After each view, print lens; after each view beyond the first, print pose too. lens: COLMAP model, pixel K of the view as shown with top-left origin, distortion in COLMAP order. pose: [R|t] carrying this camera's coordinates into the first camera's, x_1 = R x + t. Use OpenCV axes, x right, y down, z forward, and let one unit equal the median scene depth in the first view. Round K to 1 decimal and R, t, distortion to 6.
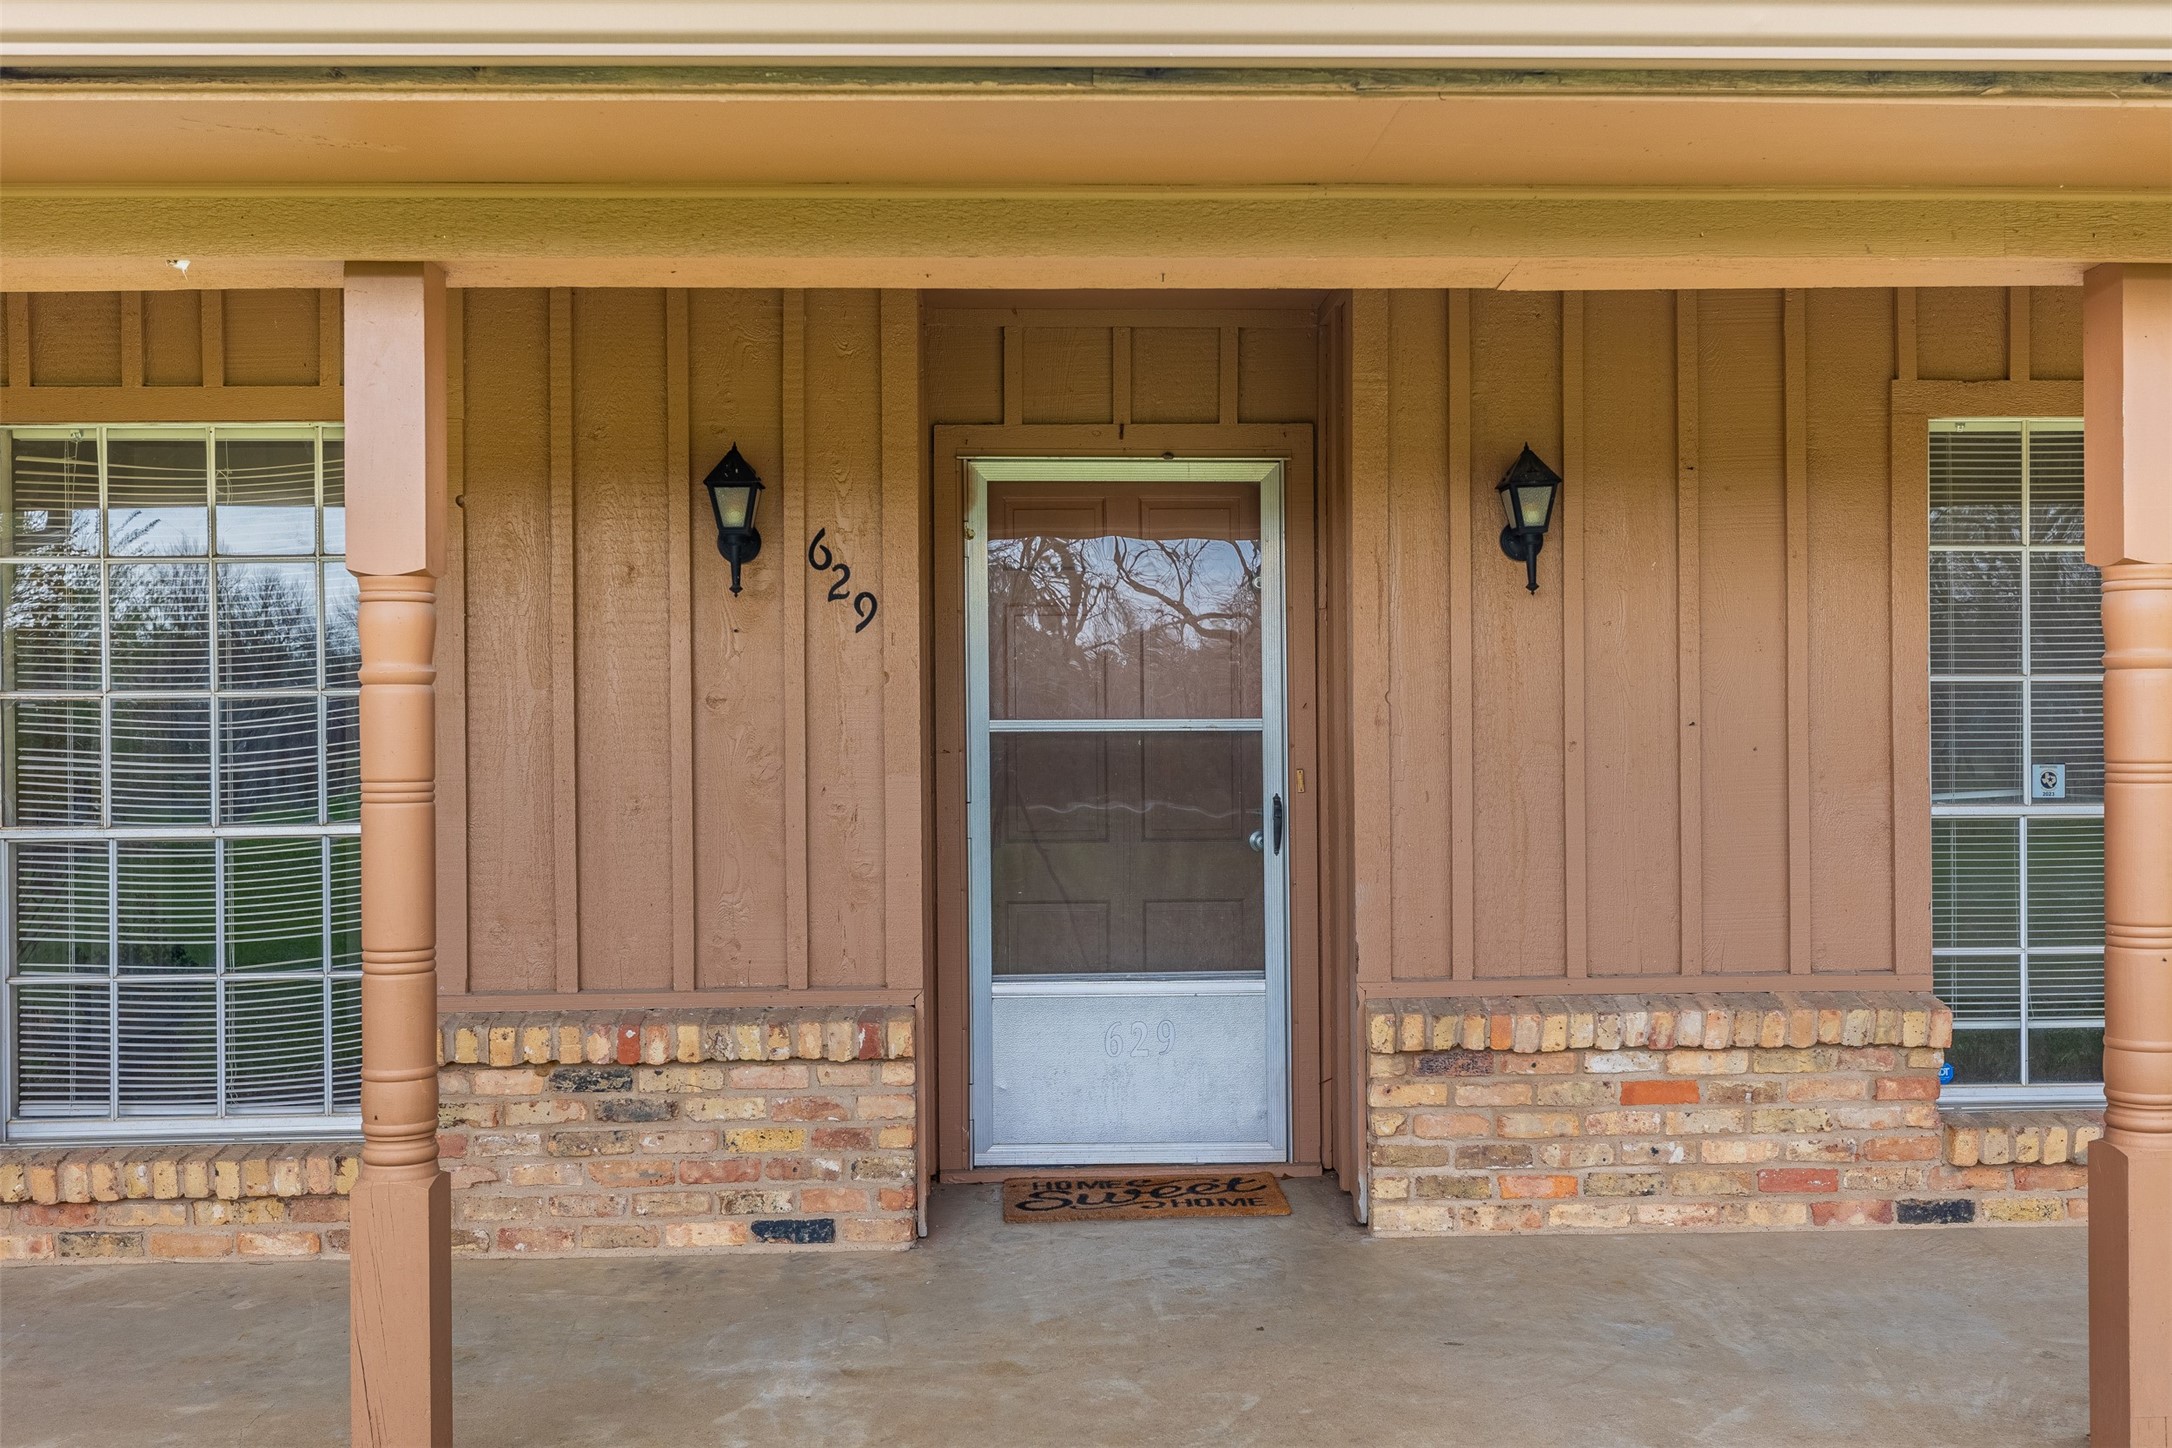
lens RADIAL K [[2137.6, 0, 1083.4], [0, 2137.6, 721.1], [0, 0, 1]] dist [-0.003590, 0.000000]
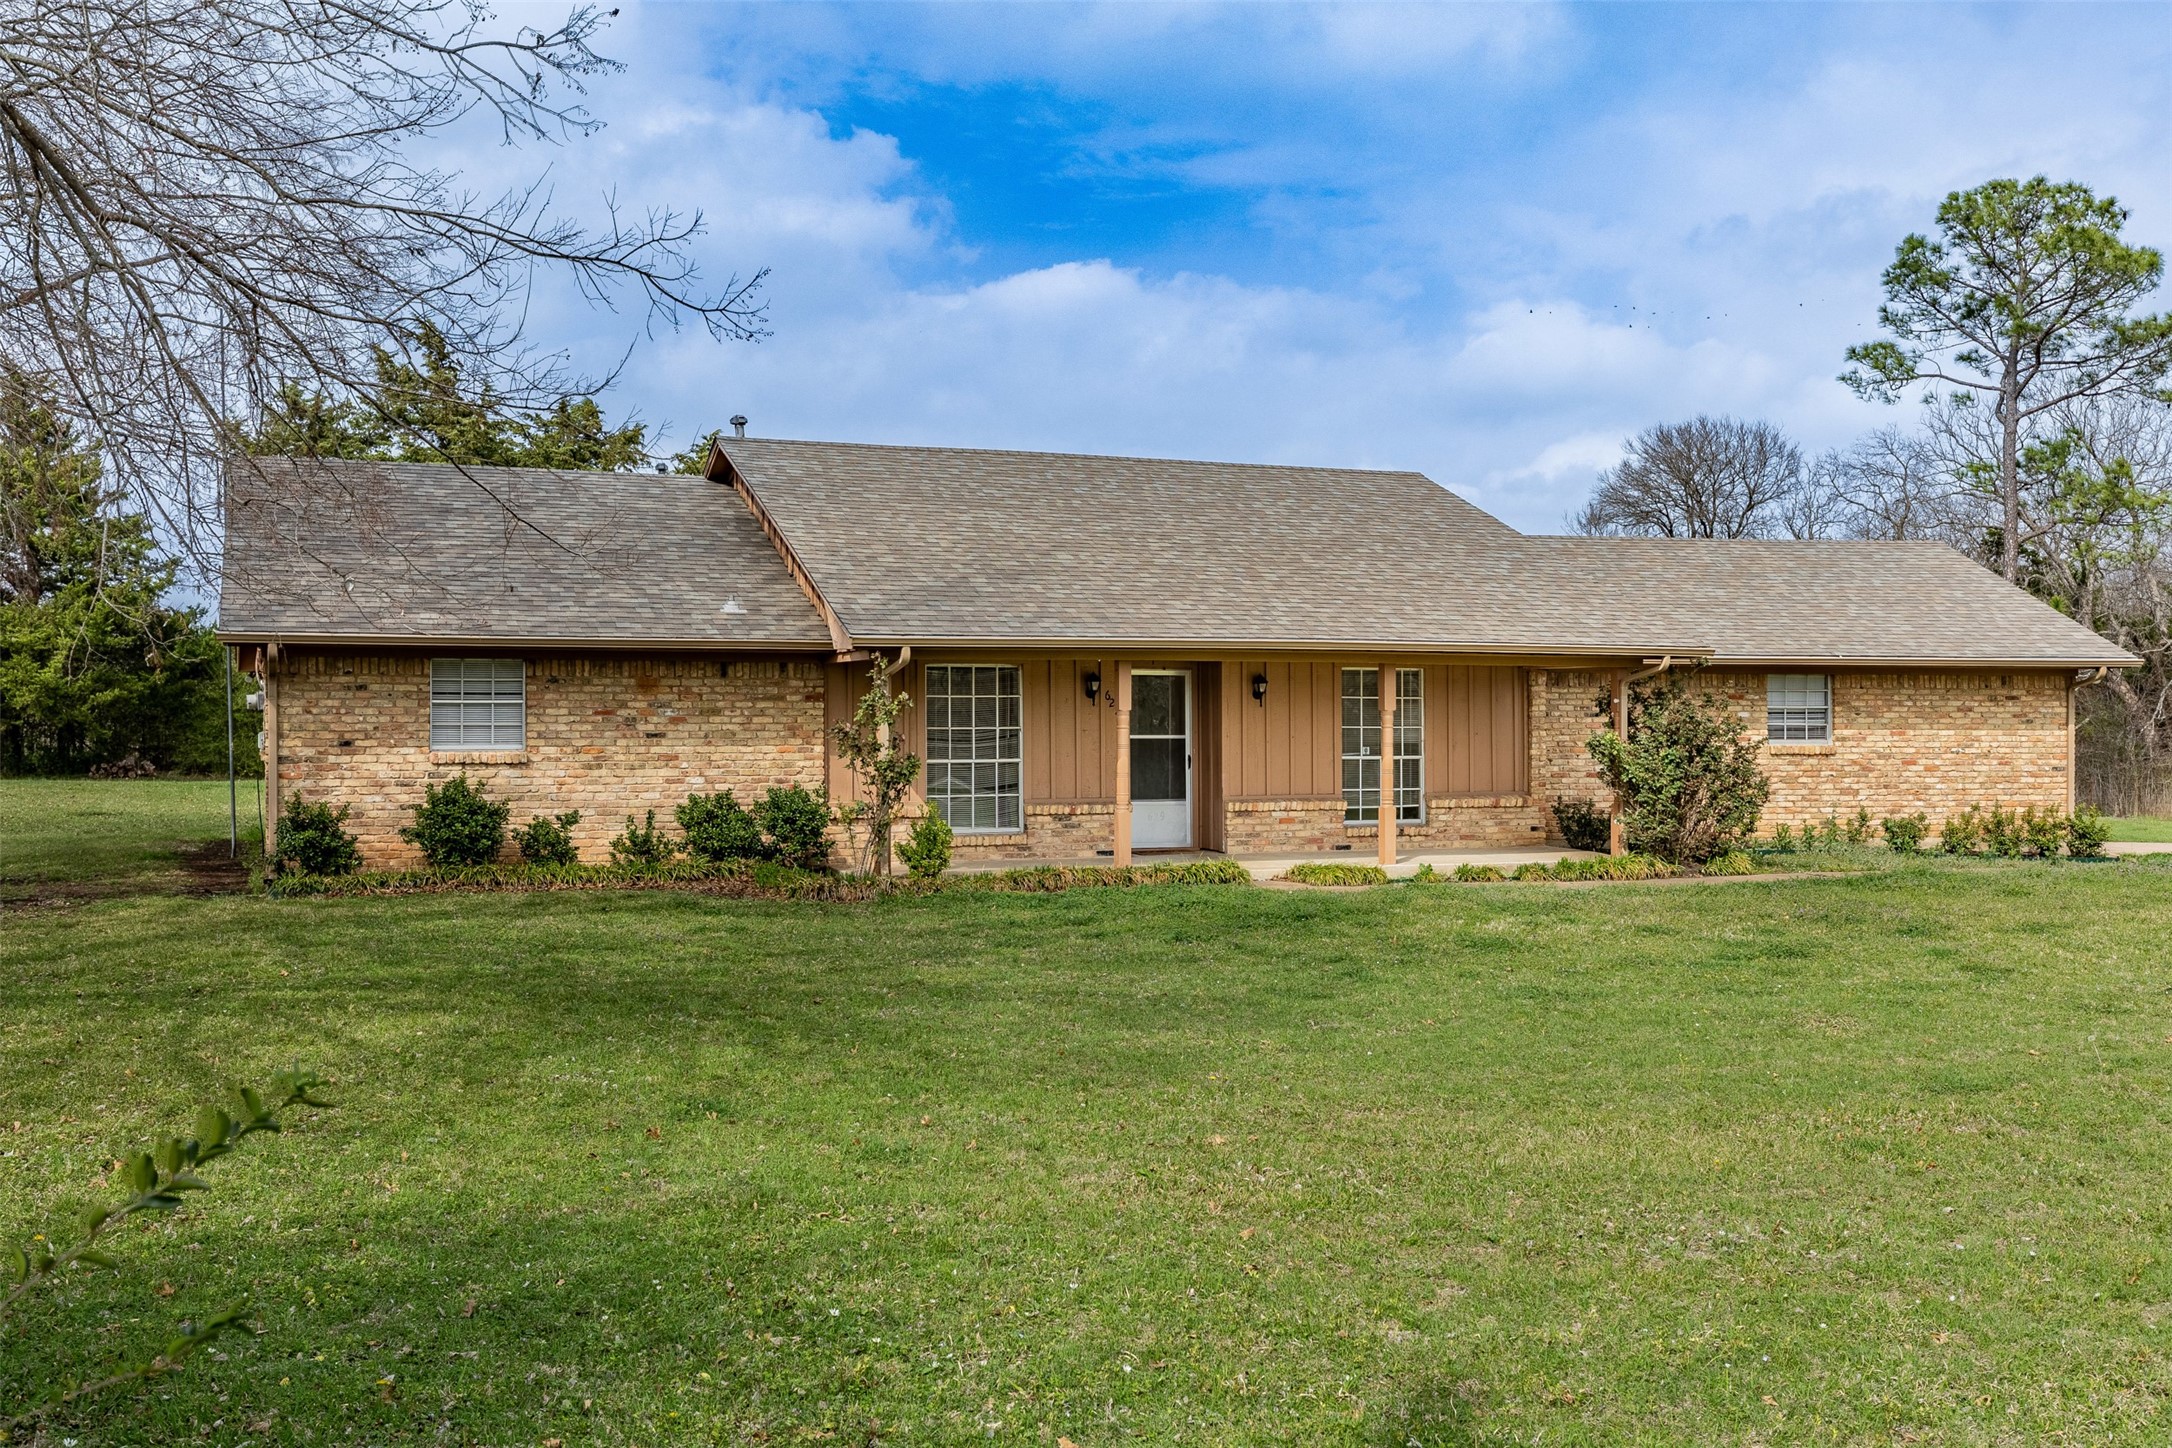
lens RADIAL K [[2137.6, 0, 1087.2], [0, 2137.6, 726.3], [0, 0, 1]] dist [-0.003590, 0.000000]
pose [[0.942832, 0.007979, 0.333173, -1.594343], [-0.006184, 0.999960, -0.006447, 0.009848], [-0.333211, 0.004018, 0.942844, -3.030027]]
